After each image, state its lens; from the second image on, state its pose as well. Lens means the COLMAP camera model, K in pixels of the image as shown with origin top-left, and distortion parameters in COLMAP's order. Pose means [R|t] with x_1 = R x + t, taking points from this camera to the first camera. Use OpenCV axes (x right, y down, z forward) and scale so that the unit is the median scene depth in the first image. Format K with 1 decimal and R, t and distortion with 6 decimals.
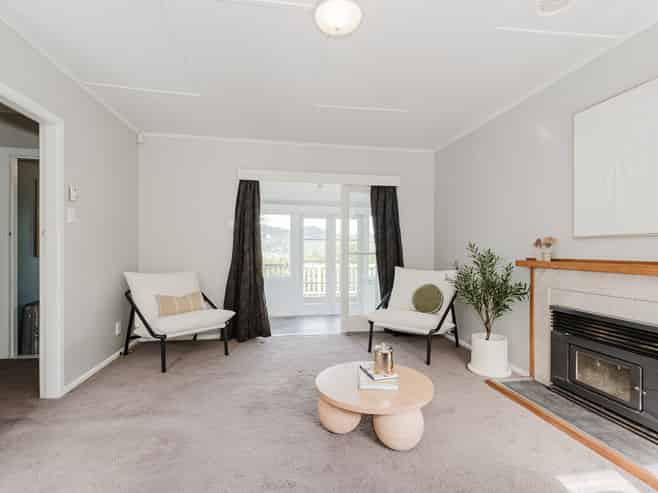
lens RADIAL K [[337.2, 0, 327.6], [0, 337.2, 250.9], [0, 0, 1]] dist [-0.003022, -0.000399]
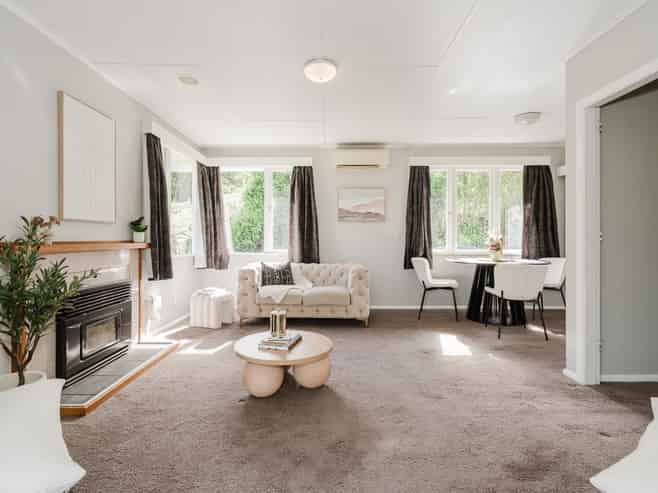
lens RADIAL K [[337.2, 0, 327.1], [0, 337.2, 242.2], [0, 0, 1]] dist [-0.003022, -0.000399]
pose [[-0.980285, -0.001946, 0.197578, -0.192393], [-0.001436, 0.999995, 0.002722, 0.021197], [-0.197582, 0.002385, -0.980283, 1.659866]]
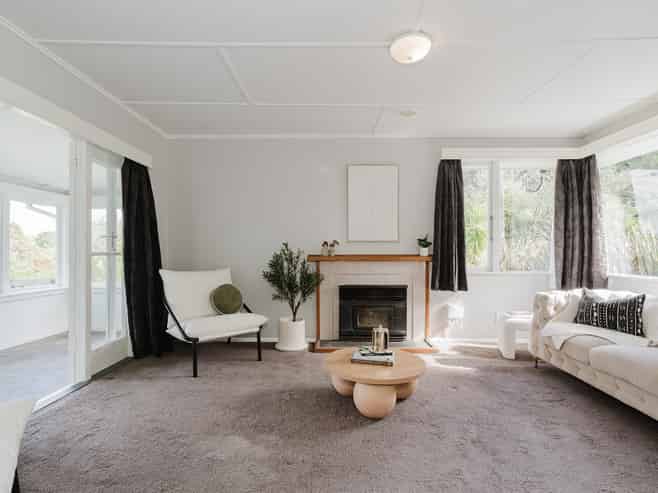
lens RADIAL K [[337.2, 0, 327.8], [0, 337.2, 249.9], [0, 0, 1]] dist [-0.003022, -0.000399]
pose [[0.192282, 0.001212, 0.981339, -0.807929], [-0.006023, 0.999982, -0.000054, 0.002169], [-0.981321, -0.005900, 0.192286, 0.720401]]
